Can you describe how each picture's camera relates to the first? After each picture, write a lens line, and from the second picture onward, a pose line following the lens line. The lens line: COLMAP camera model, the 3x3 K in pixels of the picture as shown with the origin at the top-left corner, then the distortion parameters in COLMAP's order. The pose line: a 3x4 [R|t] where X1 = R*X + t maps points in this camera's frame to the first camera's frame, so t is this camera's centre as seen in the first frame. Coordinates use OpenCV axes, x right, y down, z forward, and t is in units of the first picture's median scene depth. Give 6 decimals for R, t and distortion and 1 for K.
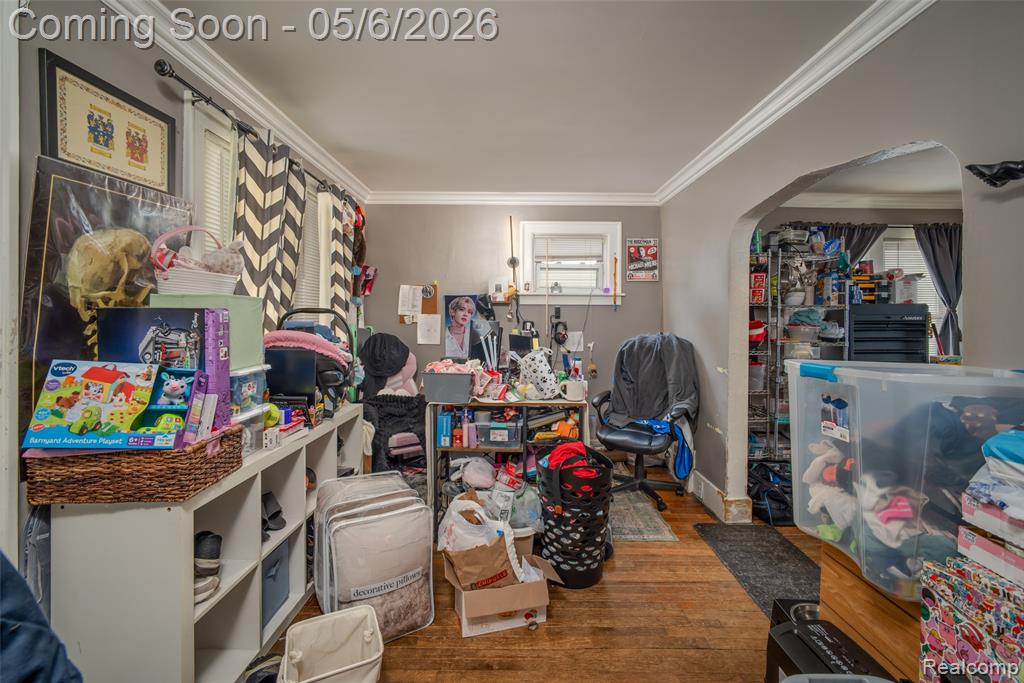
lens RADIAL K [[437.1, 0, 530.1], [0, 437.1, 325.8], [0, 0, 1]] dist [-0.001174, 0.000474]
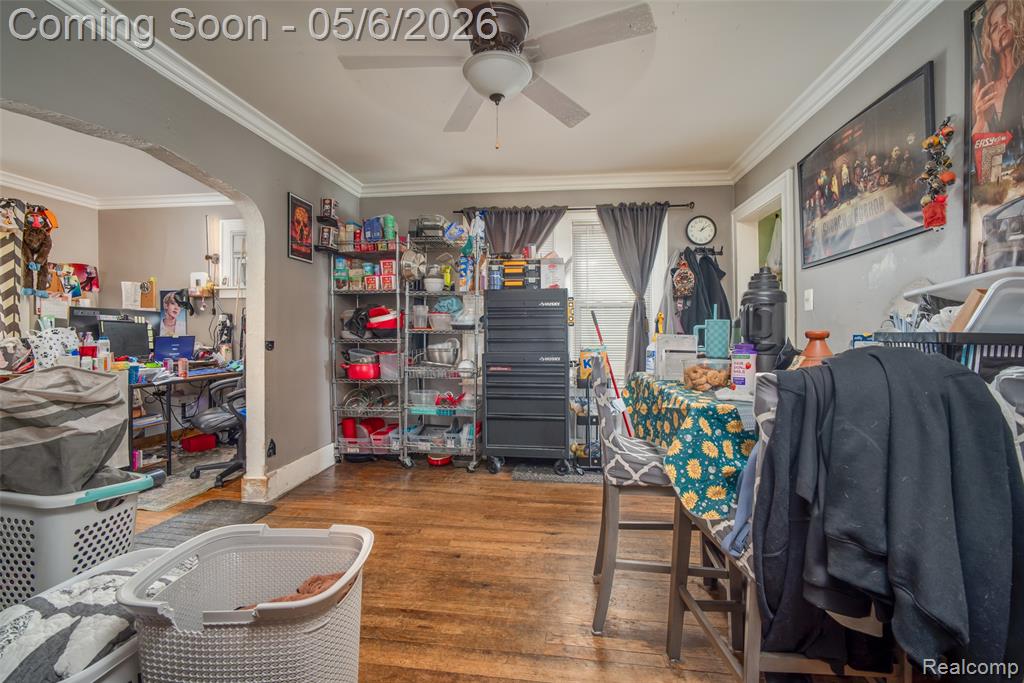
lens RADIAL K [[437.1, 0, 511.5], [0, 437.1, 335.3], [0, 0, 1]] dist [-0.001174, 0.000474]
pose [[0.988352, -0.001161, -0.152181, 0.841304], [-0.000853, 0.999913, -0.013167, 0.055355], [0.152183, 0.013143, 0.988265, 0.062084]]
